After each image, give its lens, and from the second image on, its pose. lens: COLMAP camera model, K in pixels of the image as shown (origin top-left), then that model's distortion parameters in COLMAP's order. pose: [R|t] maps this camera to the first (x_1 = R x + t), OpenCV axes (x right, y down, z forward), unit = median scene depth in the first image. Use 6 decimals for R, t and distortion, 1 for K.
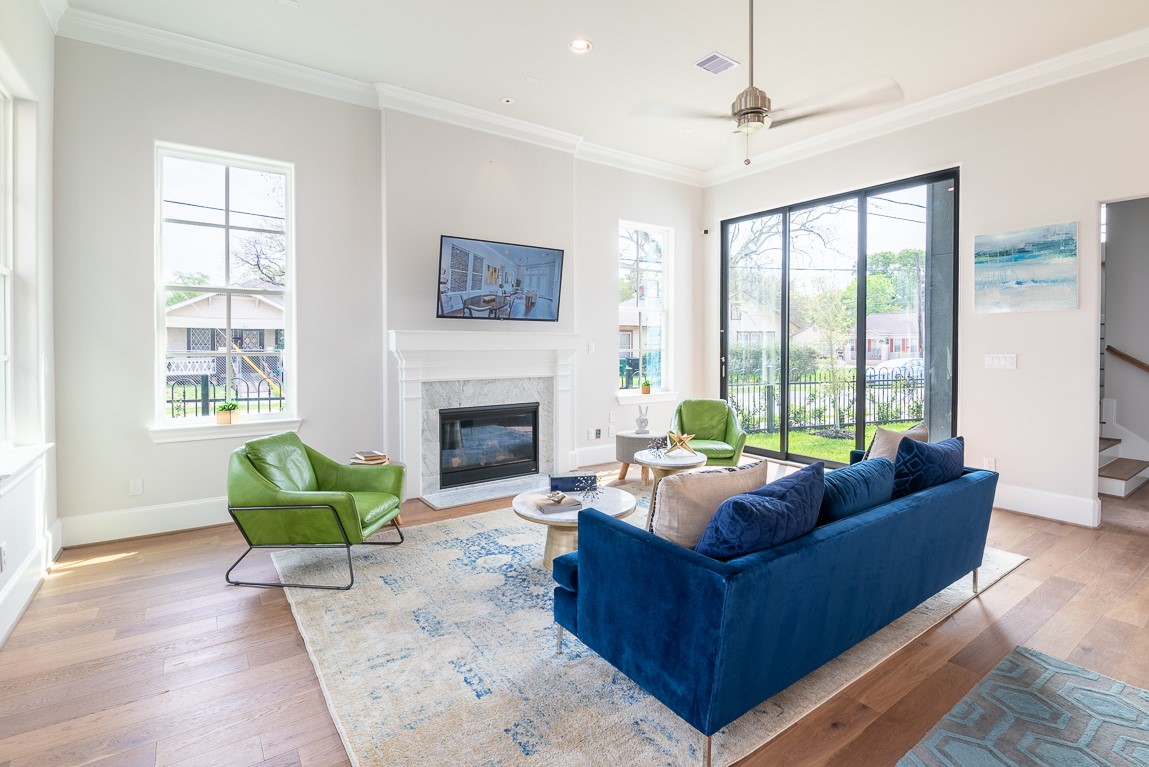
lens RADIAL K [[527.0, 0, 561.4], [0, 527.0, 349.0], [0, 0, 1]] dist [-0.010291, -0.002133]
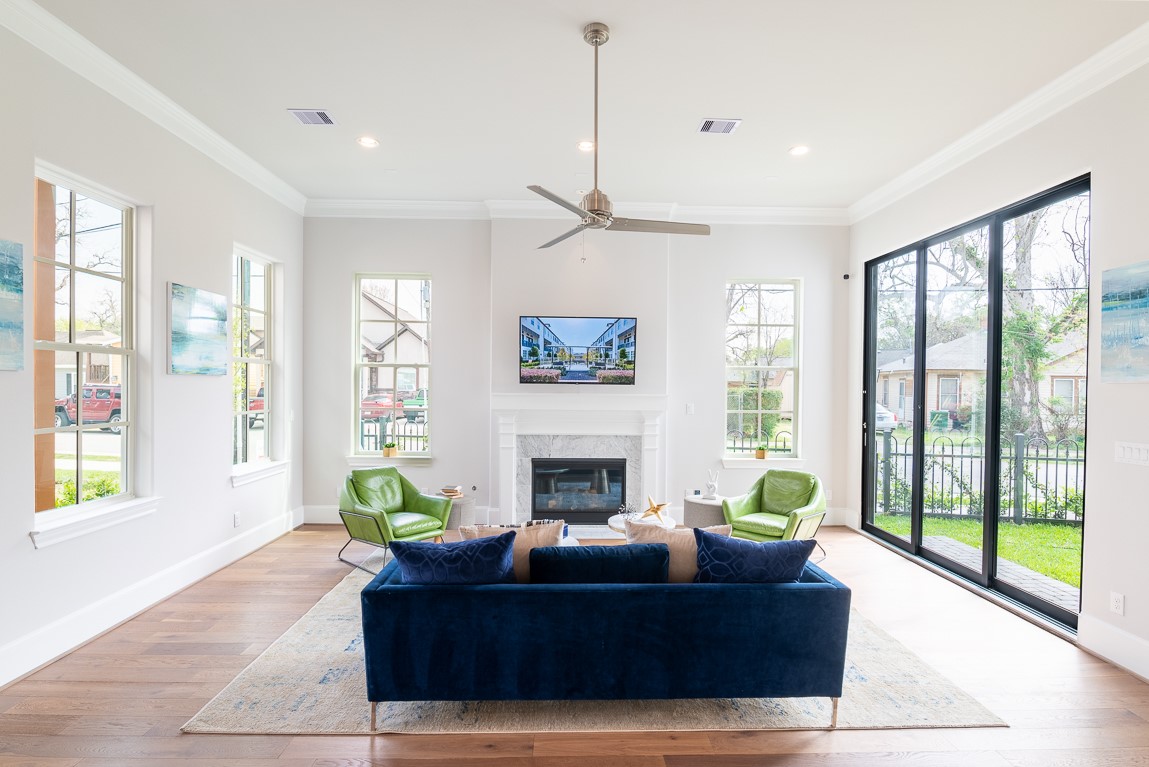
lens RADIAL K [[527.0, 0, 549.5], [0, 527.0, 389.9], [0, 0, 1]] dist [-0.010291, -0.002133]
pose [[0.833548, 0.008614, -0.552380, 0.465461], [-0.011606, 0.999931, -0.001920, -0.039767], [0.552325, 0.008011, 0.833591, 0.016930]]
